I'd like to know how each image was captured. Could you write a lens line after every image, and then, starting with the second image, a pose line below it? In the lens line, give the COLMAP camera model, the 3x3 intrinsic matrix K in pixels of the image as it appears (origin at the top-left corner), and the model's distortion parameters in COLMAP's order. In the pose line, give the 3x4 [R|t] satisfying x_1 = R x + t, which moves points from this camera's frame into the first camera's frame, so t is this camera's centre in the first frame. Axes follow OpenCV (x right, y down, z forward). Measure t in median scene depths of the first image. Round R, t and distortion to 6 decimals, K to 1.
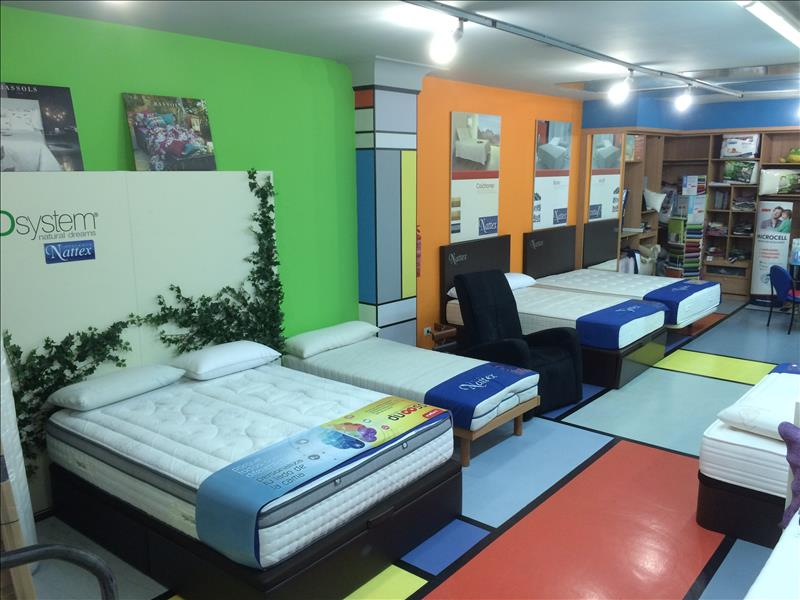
lens RADIAL K [[683.5, 0, 400.0], [0, 683.5, 300.0], [0, 0, 1]] dist [0.080780, -0.129519]
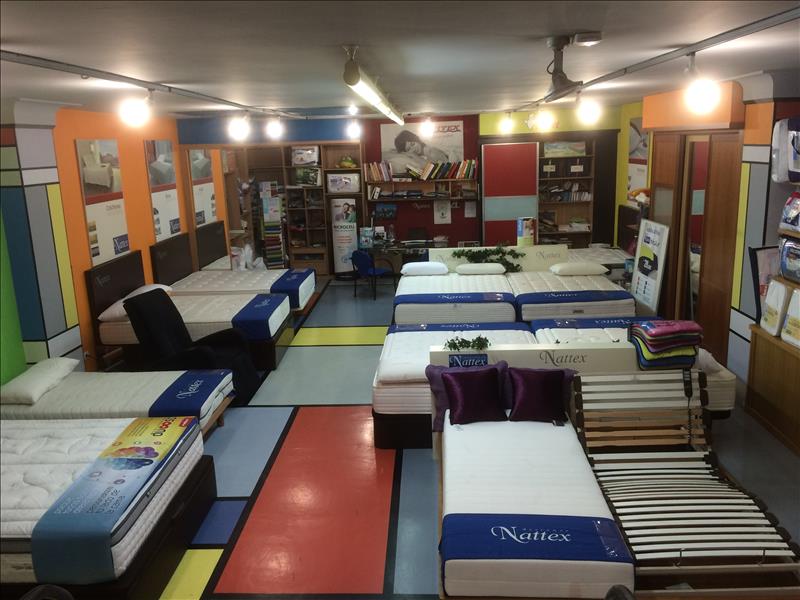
lens RADIAL K [[683.5, 0, 400.0], [0, 683.5, 300.0], [0, 0, 1]] dist [0.080780, -0.129519]
pose [[0.796656, -0.154515, 0.584350, -0.189322], [0.140638, 0.987625, 0.069416, -0.044501], [-0.587844, 0.026881, 0.808527, -0.116863]]
